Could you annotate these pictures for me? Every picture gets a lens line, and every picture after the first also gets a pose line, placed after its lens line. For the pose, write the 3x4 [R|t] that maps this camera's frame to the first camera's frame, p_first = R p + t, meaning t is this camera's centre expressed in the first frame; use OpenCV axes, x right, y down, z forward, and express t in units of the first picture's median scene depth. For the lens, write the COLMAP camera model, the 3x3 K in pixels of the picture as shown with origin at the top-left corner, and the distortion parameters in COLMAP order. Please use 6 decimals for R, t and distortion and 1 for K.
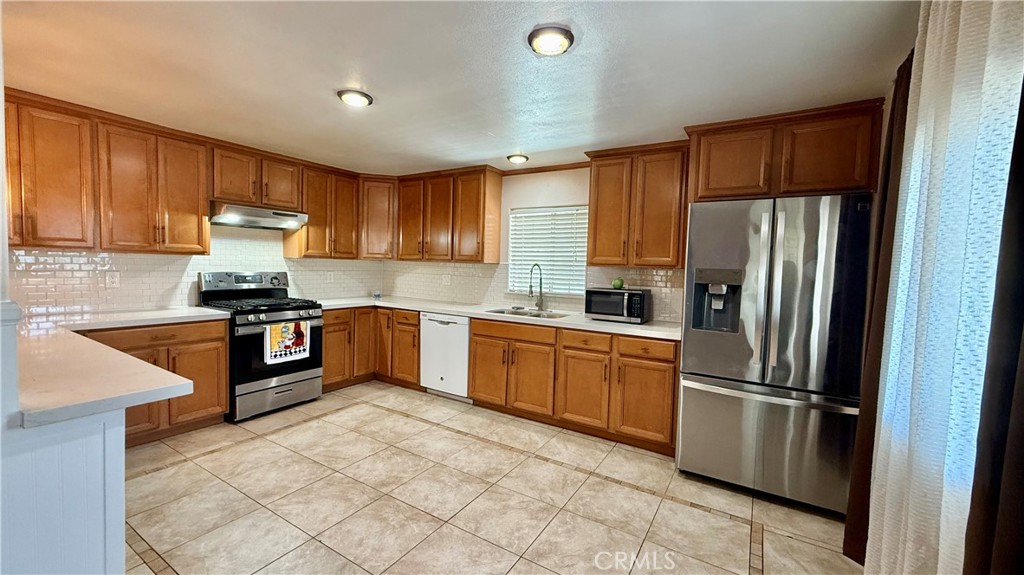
lens RADIAL K [[406.3, 0, 509.7], [0, 406.3, 286.6], [0, 0, 1]] dist [-0.000374, -0.000180]
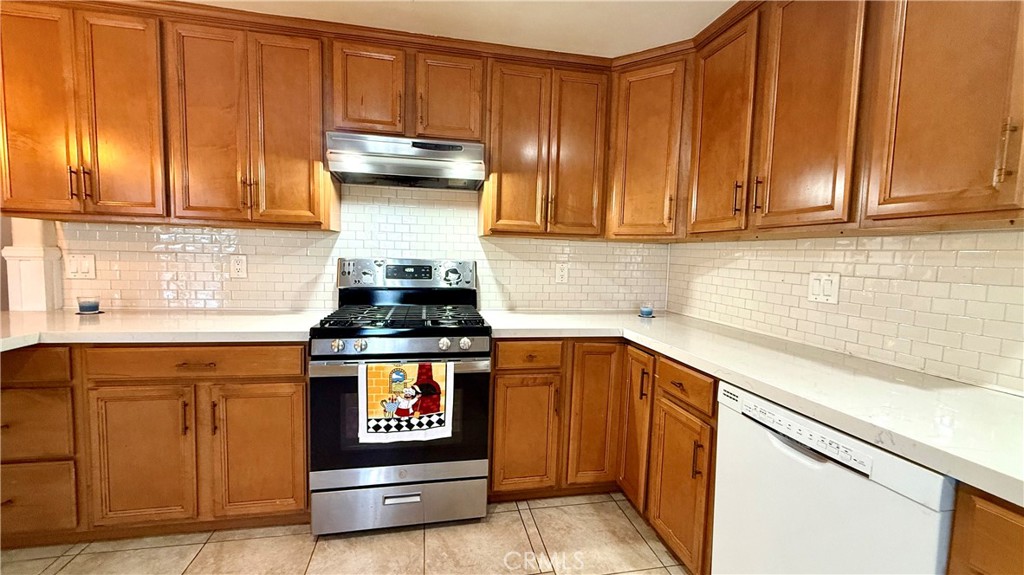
lens RADIAL K [[406.3, 0, 510.1], [0, 406.3, 286.2], [0, 0, 1]] dist [-0.000374, -0.000180]
pose [[0.685220, 0.041893, -0.727130, -0.116090], [-0.047608, 0.998786, 0.012681, -0.012728], [0.726778, 0.025928, 0.686382, 0.757999]]
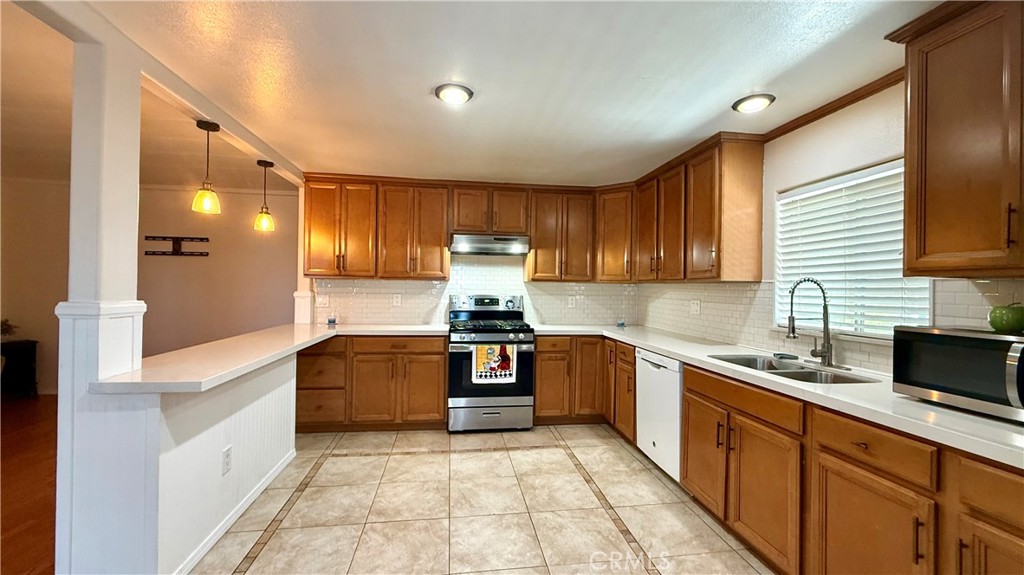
lens RADIAL K [[406.3, 0, 509.8], [0, 406.3, 286.5], [0, 0, 1]] dist [-0.000374, -0.000180]
pose [[0.642251, -0.021422, -0.766195, 0.253705], [-0.038073, 0.997484, -0.059804, 0.003620], [0.765548, 0.067581, 0.639820, 0.376062]]
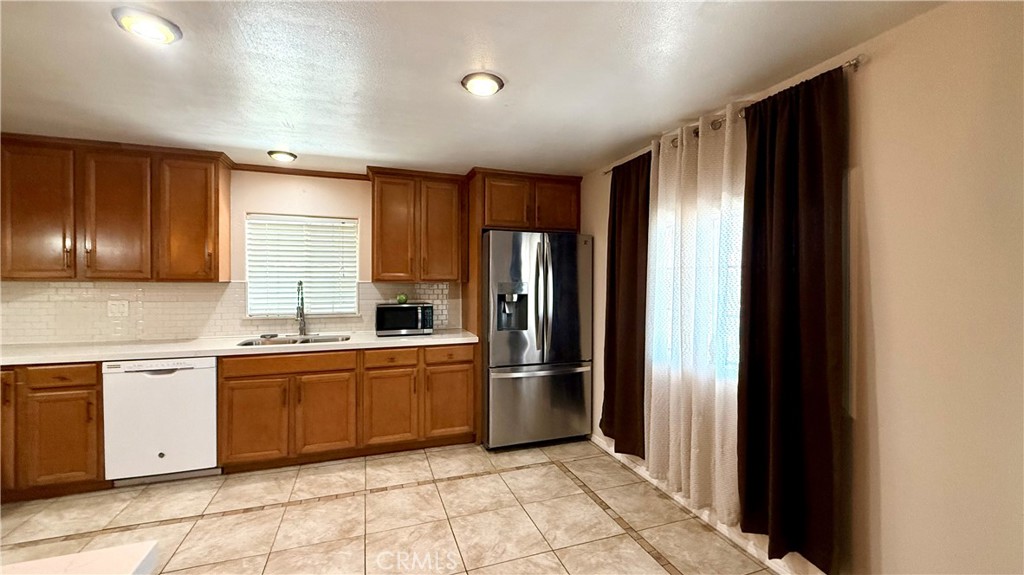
lens RADIAL K [[406.3, 0, 509.4], [0, 406.3, 286.4], [0, 0, 1]] dist [-0.000374, -0.000180]
pose [[0.626722, -0.037613, 0.778334, -0.362435], [0.056494, 0.998399, 0.002758, -0.025150], [-0.777192, 0.042242, 0.627844, 0.131989]]
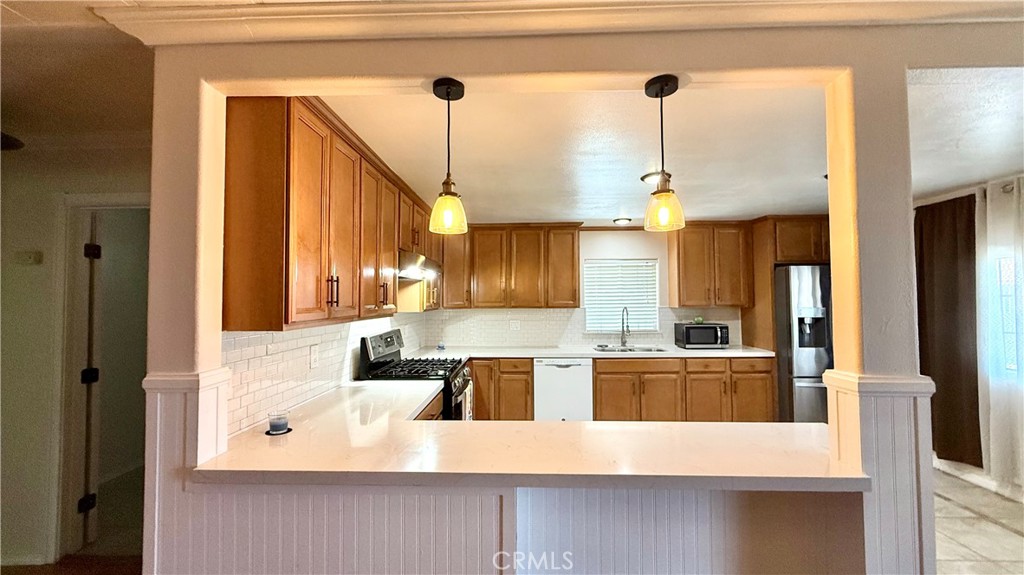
lens RADIAL K [[406.3, 0, 507.8], [0, 406.3, 287.5], [0, 0, 1]] dist [-0.000374, -0.000180]
pose [[0.864551, -0.021308, 0.502092, -0.922831], [0.058982, 0.996498, -0.059271, -0.069882], [-0.499071, 0.080858, 0.862780, 0.154380]]
